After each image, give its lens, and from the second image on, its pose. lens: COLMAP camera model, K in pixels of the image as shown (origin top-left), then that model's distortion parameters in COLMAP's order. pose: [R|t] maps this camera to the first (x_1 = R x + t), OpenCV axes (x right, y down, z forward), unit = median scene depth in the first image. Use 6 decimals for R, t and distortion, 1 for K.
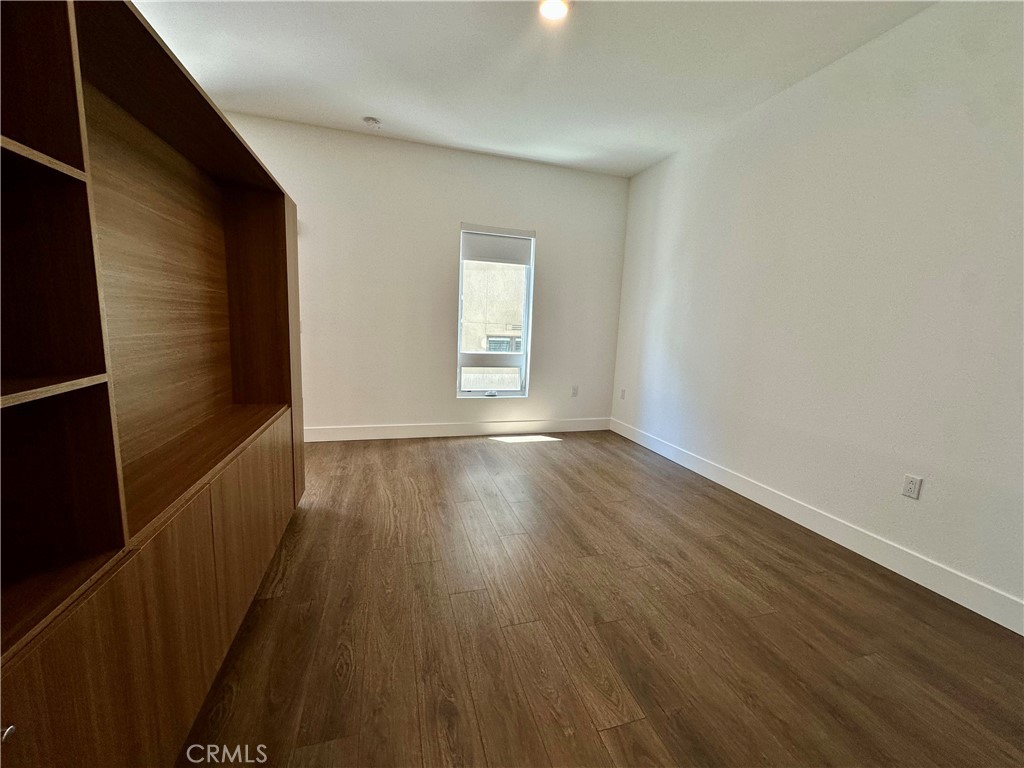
lens RADIAL K [[408.5, 0, 512.9], [0, 408.5, 388.3], [0, 0, 1]] dist [0.001116, -0.000545]
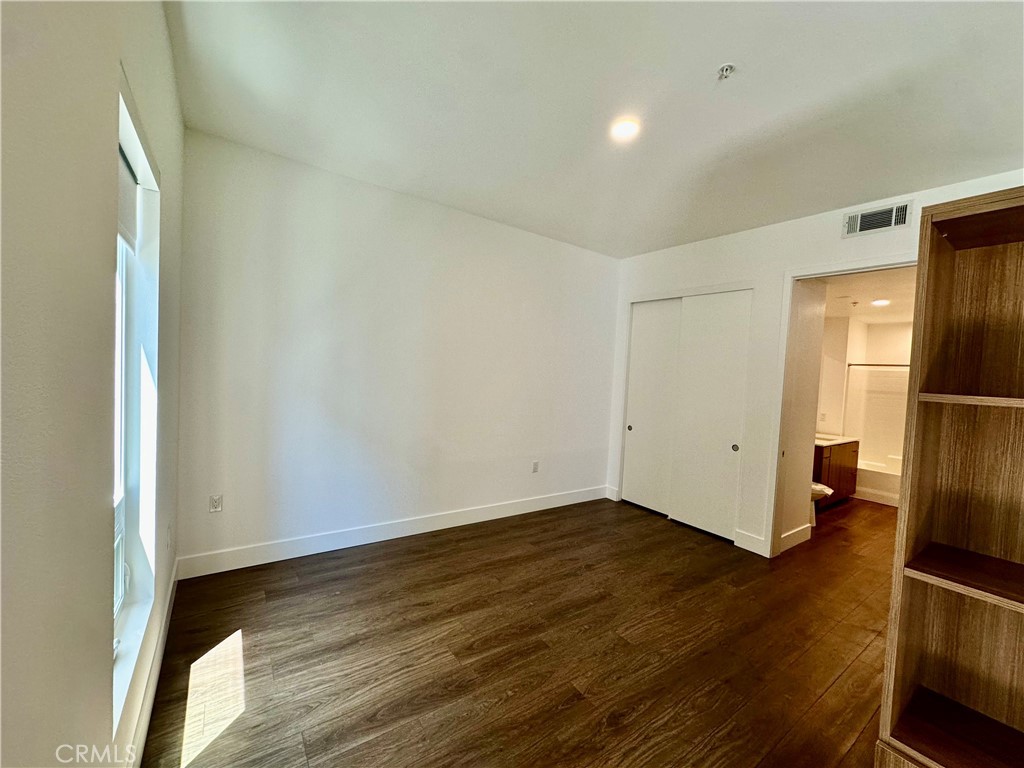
lens RADIAL K [[408.5, 0, 515.9], [0, 408.5, 387.9], [0, 0, 1]] dist [0.001116, -0.000545]
pose [[-0.315342, -0.093077, 0.944403, -0.637610], [0.082458, 0.988727, 0.124979, -0.298343], [-0.945389, 0.117285, -0.304112, 1.205161]]
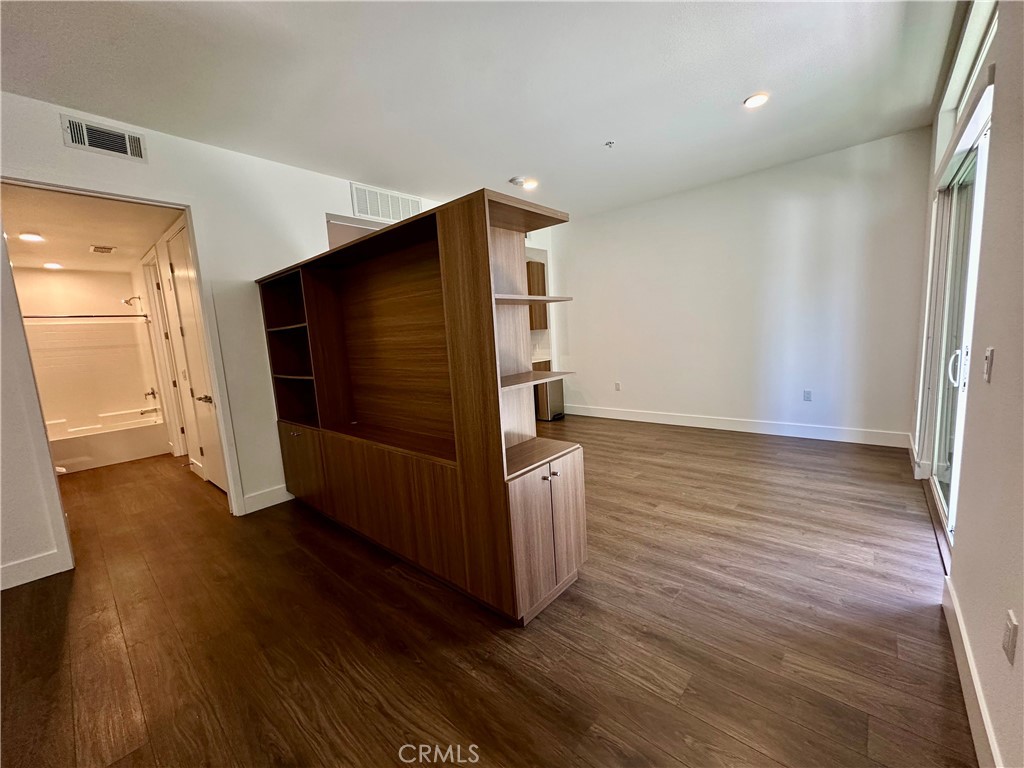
lens RADIAL K [[408.5, 0, 509.8], [0, 408.5, 387.5], [0, 0, 1]] dist [0.001116, -0.000545]
pose [[-0.854882, 0.078766, -0.512809, -0.177070], [-0.054782, 0.969179, 0.240188, -0.246484], [0.515922, 0.233425, -0.824219, 1.334164]]
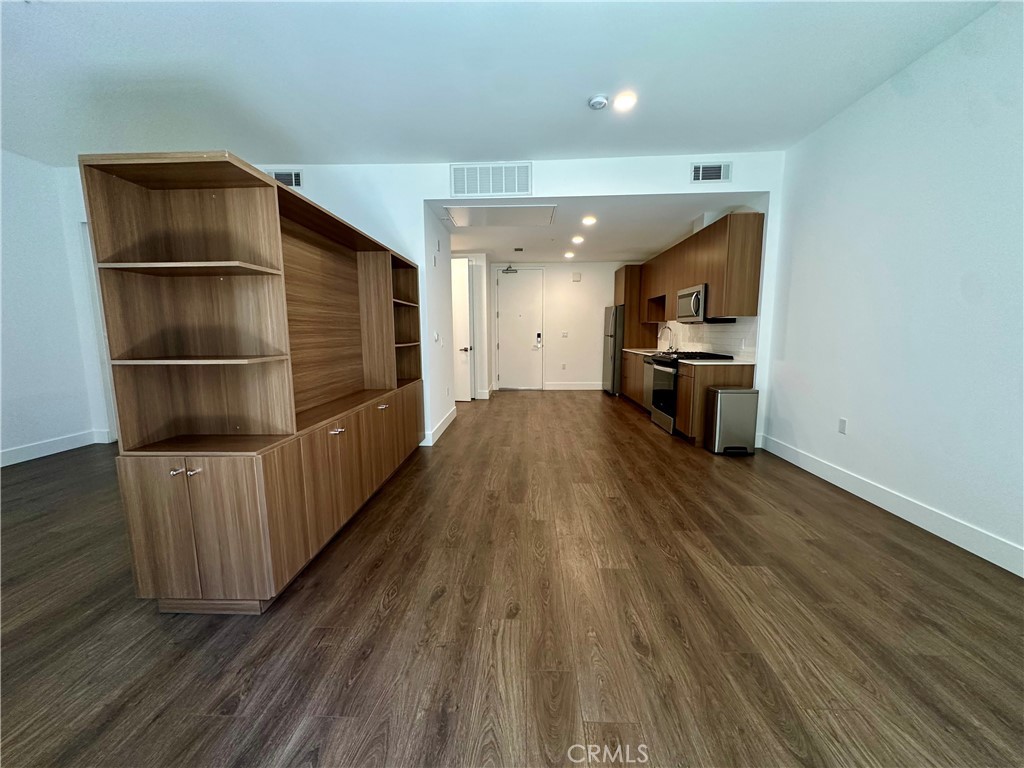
lens RADIAL K [[408.5, 0, 516.0], [0, 408.5, 387.1], [0, 0, 1]] dist [0.001116, -0.000545]
pose [[-0.942621, -0.080227, 0.324082, -1.153236], [0.017972, 0.957099, 0.289204, -0.224851], [-0.333380, 0.278434, -0.900740, 1.188888]]
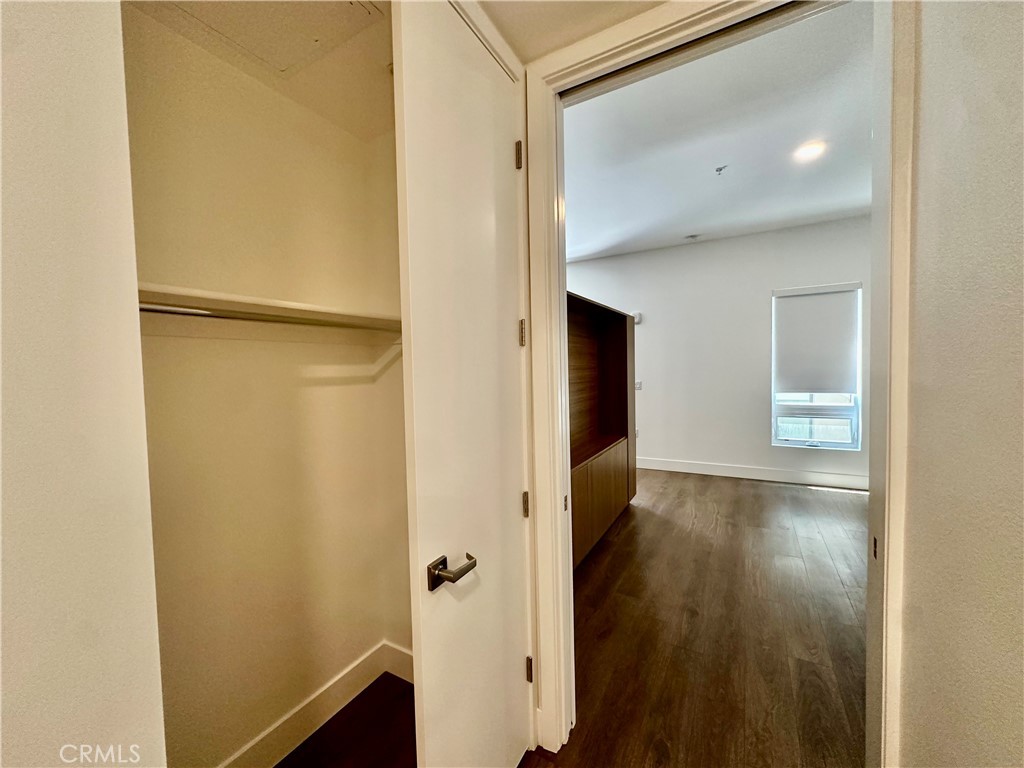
lens RADIAL K [[408.5, 0, 512.3], [0, 408.5, 387.6], [0, 0, 1]] dist [0.001116, -0.000545]
pose [[0.684030, -0.025763, -0.728999, 0.277432], [-0.059861, 0.994023, -0.091298, 0.017142], [0.726993, 0.106089, 0.678399, -0.386650]]
